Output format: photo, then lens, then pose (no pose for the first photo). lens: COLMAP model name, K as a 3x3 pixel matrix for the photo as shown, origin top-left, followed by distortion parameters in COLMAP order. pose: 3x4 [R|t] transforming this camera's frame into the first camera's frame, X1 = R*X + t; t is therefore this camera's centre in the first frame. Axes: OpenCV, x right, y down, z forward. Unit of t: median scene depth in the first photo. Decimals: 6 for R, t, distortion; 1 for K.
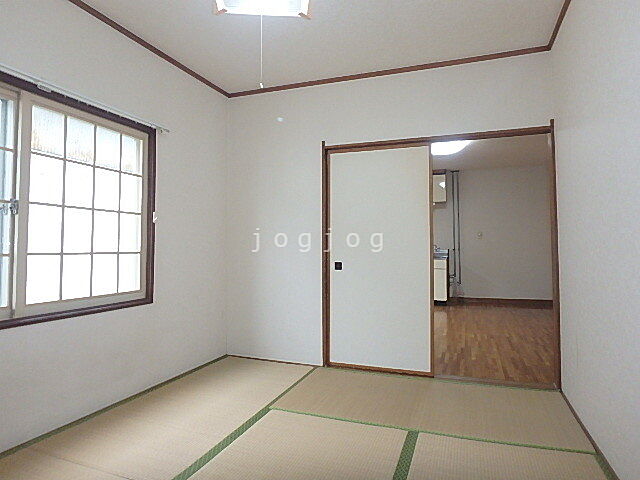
lens RADIAL K [[404.5, 0, 320.0], [0, 404.5, 240.0], [0, 0, 1]] dist [0.000231, 0.000050]
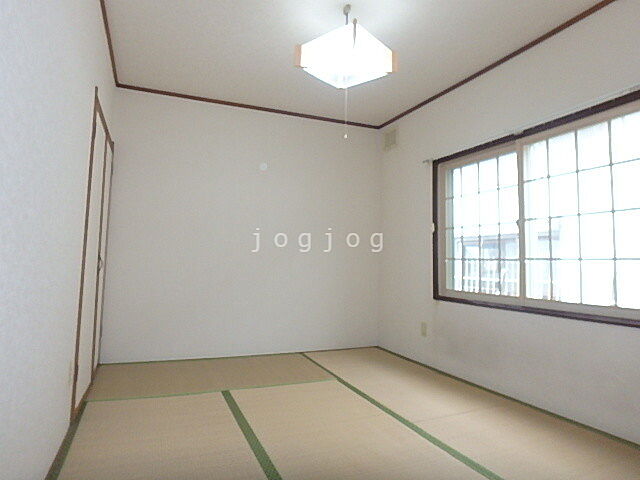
lens RADIAL K [[404.5, 0, 320.0], [0, 404.5, 240.0], [0, 0, 1]] dist [0.000231, 0.000050]
pose [[-0.729377, -0.043146, -0.682750, 0.604680], [-0.005636, 0.998354, -0.057069, 0.047549], [0.684089, -0.037776, -0.728420, 1.362122]]
